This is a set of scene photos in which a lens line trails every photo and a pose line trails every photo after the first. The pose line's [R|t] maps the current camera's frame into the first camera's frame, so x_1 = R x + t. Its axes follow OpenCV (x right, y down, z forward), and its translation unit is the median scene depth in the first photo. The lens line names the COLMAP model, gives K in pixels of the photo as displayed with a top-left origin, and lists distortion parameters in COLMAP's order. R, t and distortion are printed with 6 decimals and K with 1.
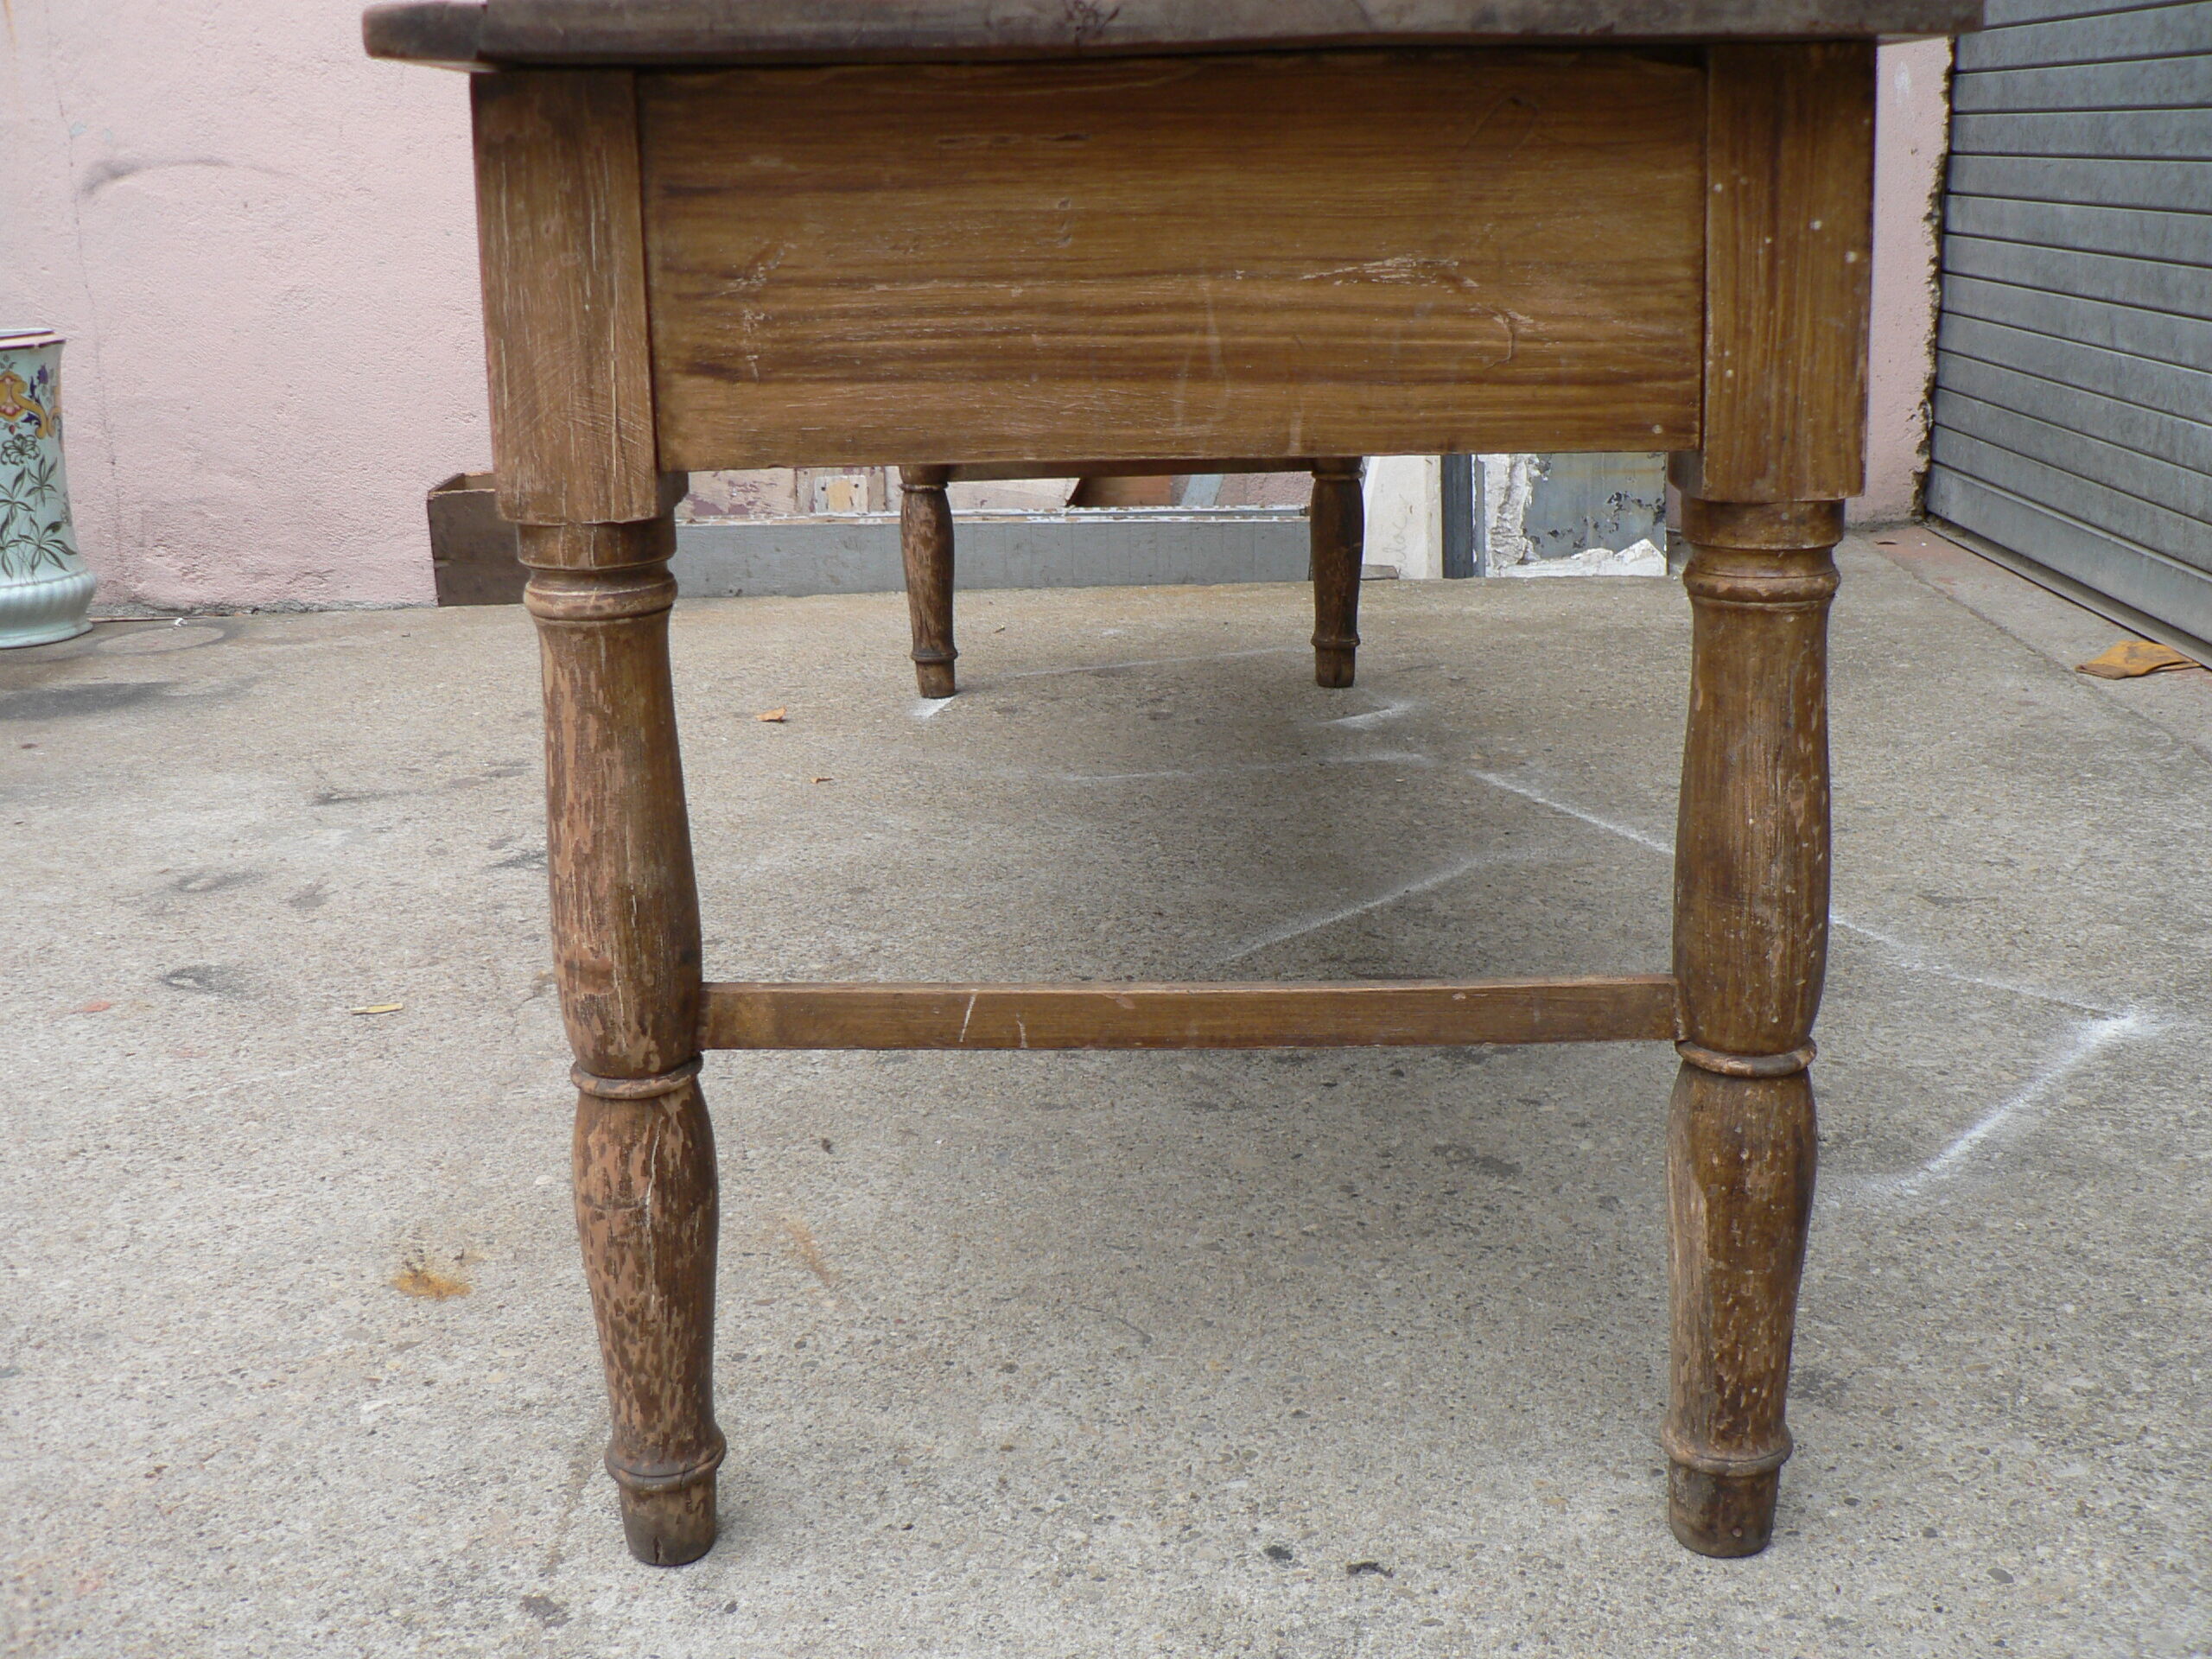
lens RADIAL K [[2404.7, 0, 1089.2], [0, 2404.7, 831.5], [0, 0, 1]] dist [-0.199174, 0.242906]
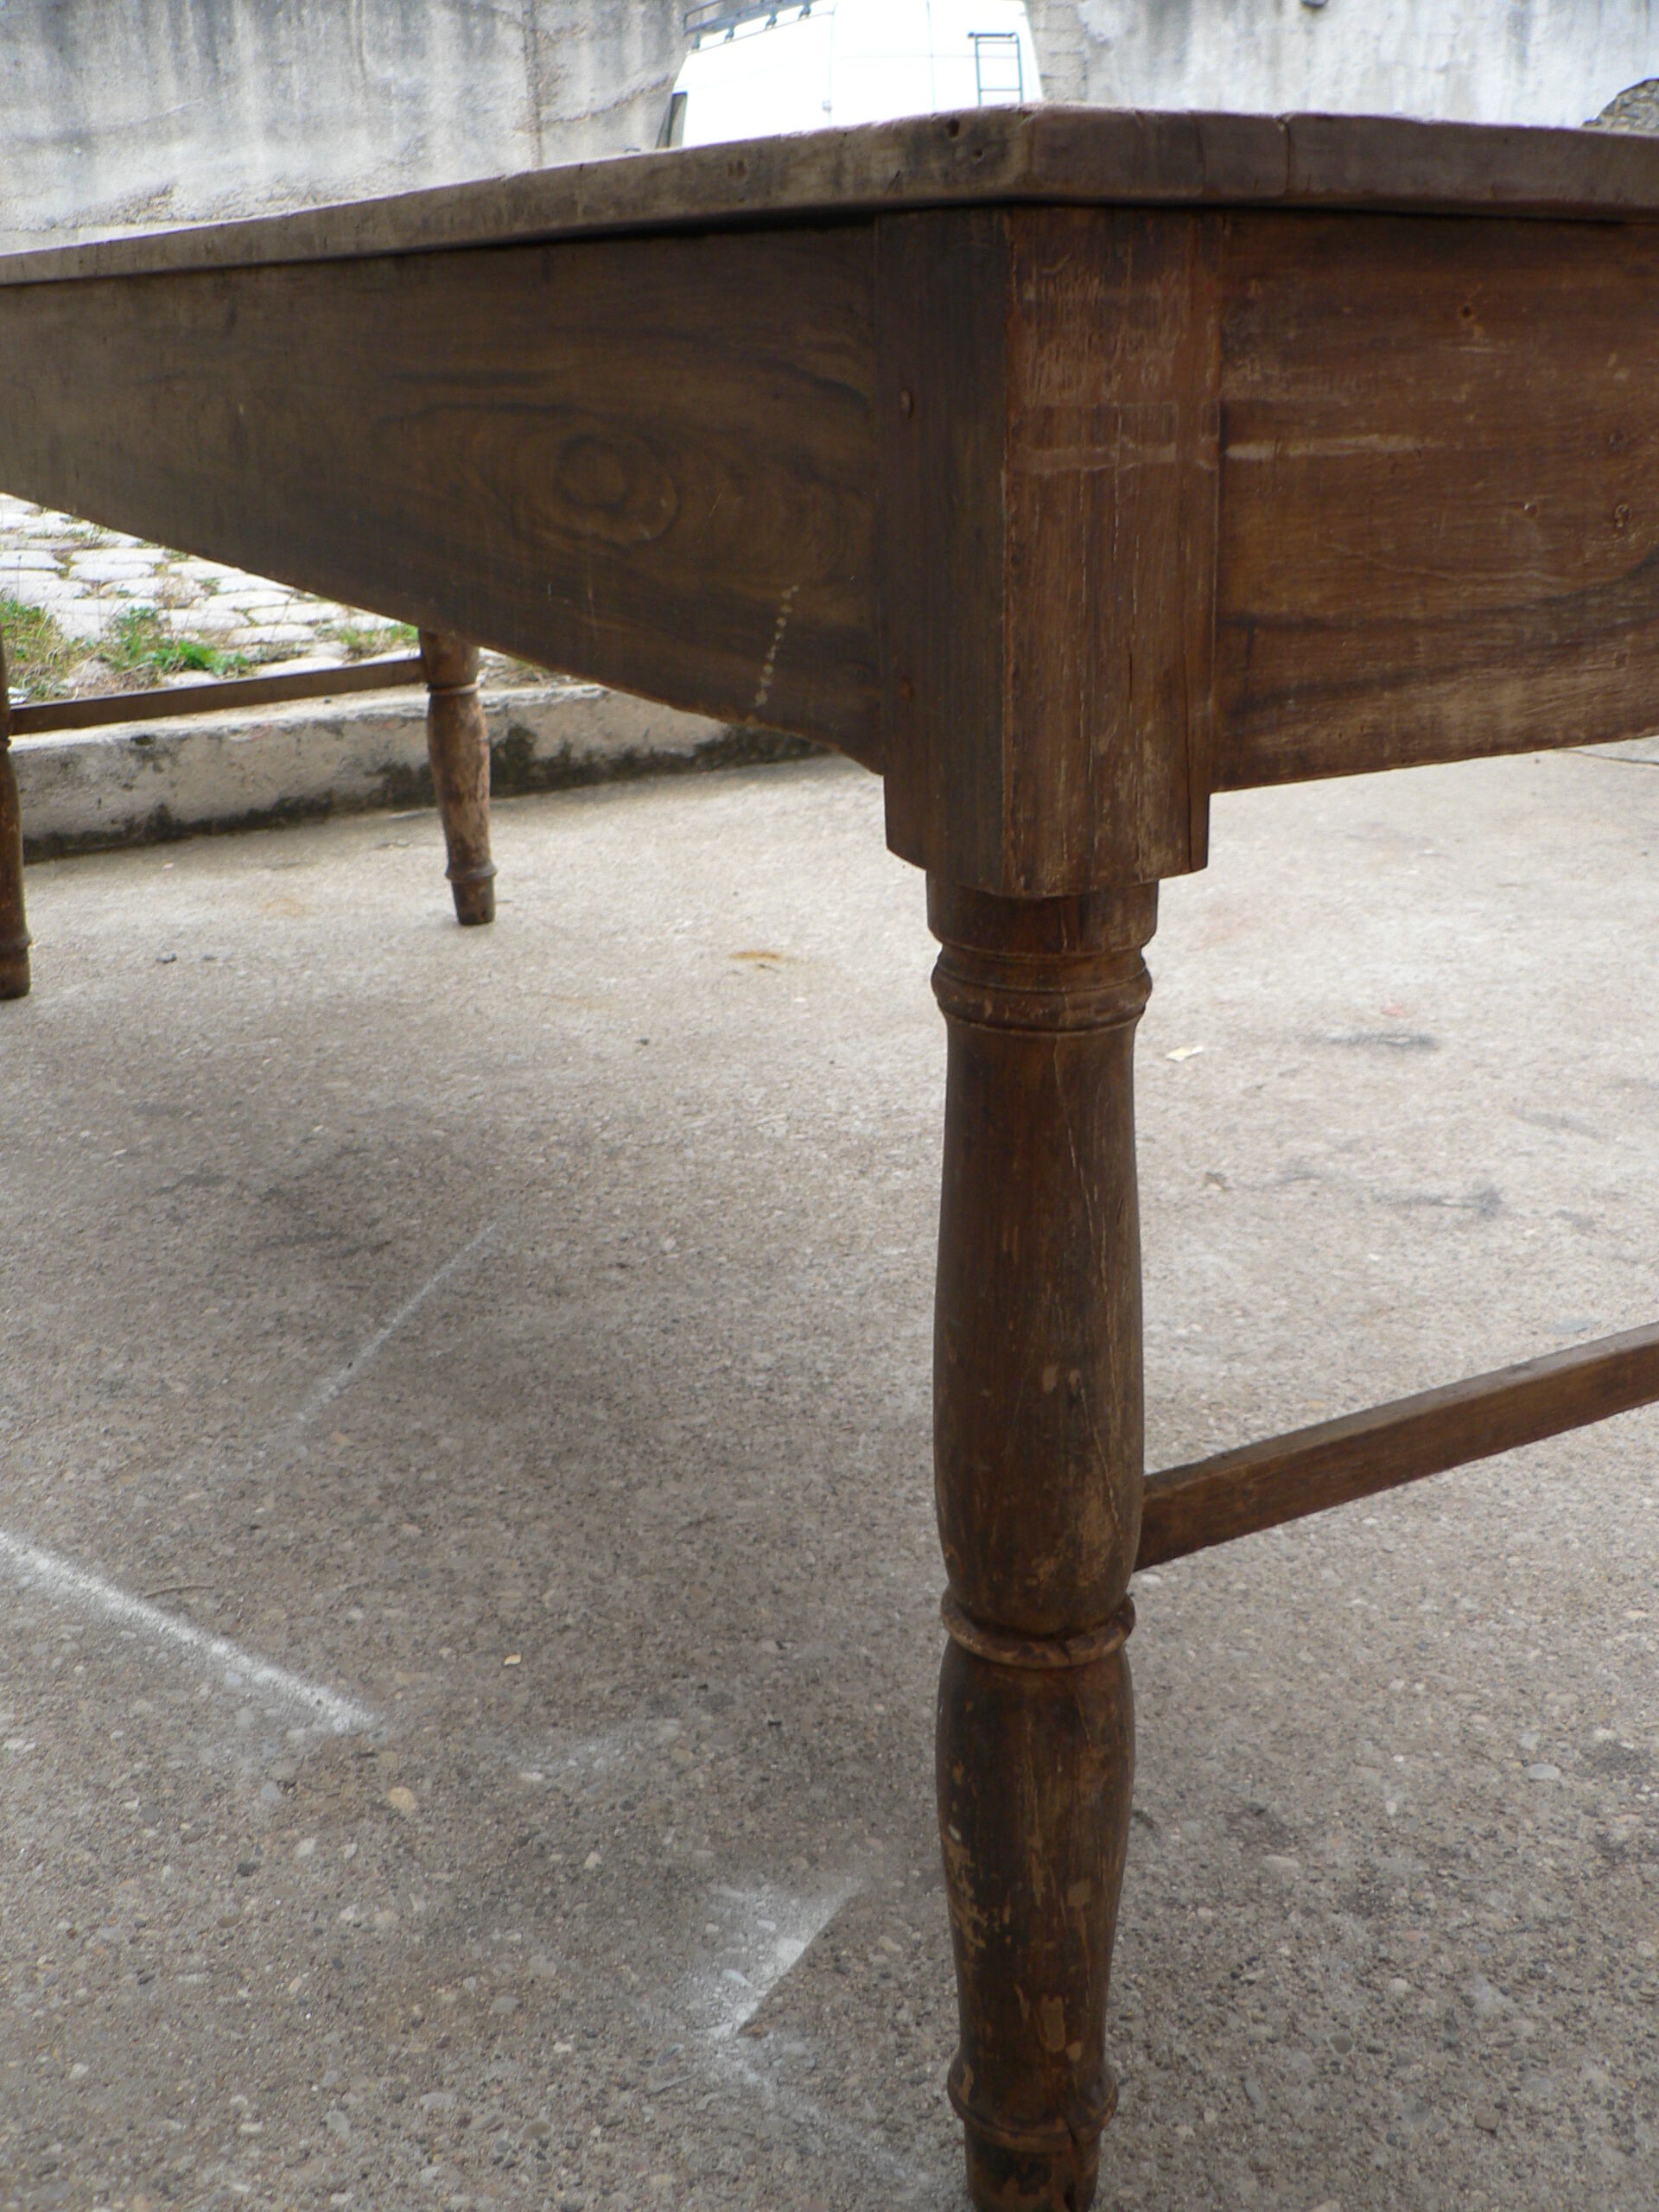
lens RADIAL K [[2404.7, 0, 794.4], [0, 2404.7, 1154.7], [0, 0, 1]] dist [-0.199174, 0.242906]
pose [[-0.877673, 0.211382, -0.430125, 0.667028], [-0.088809, 0.810202, 0.579384, -0.985080], [0.470959, 0.546709, -0.692320, 3.253907]]
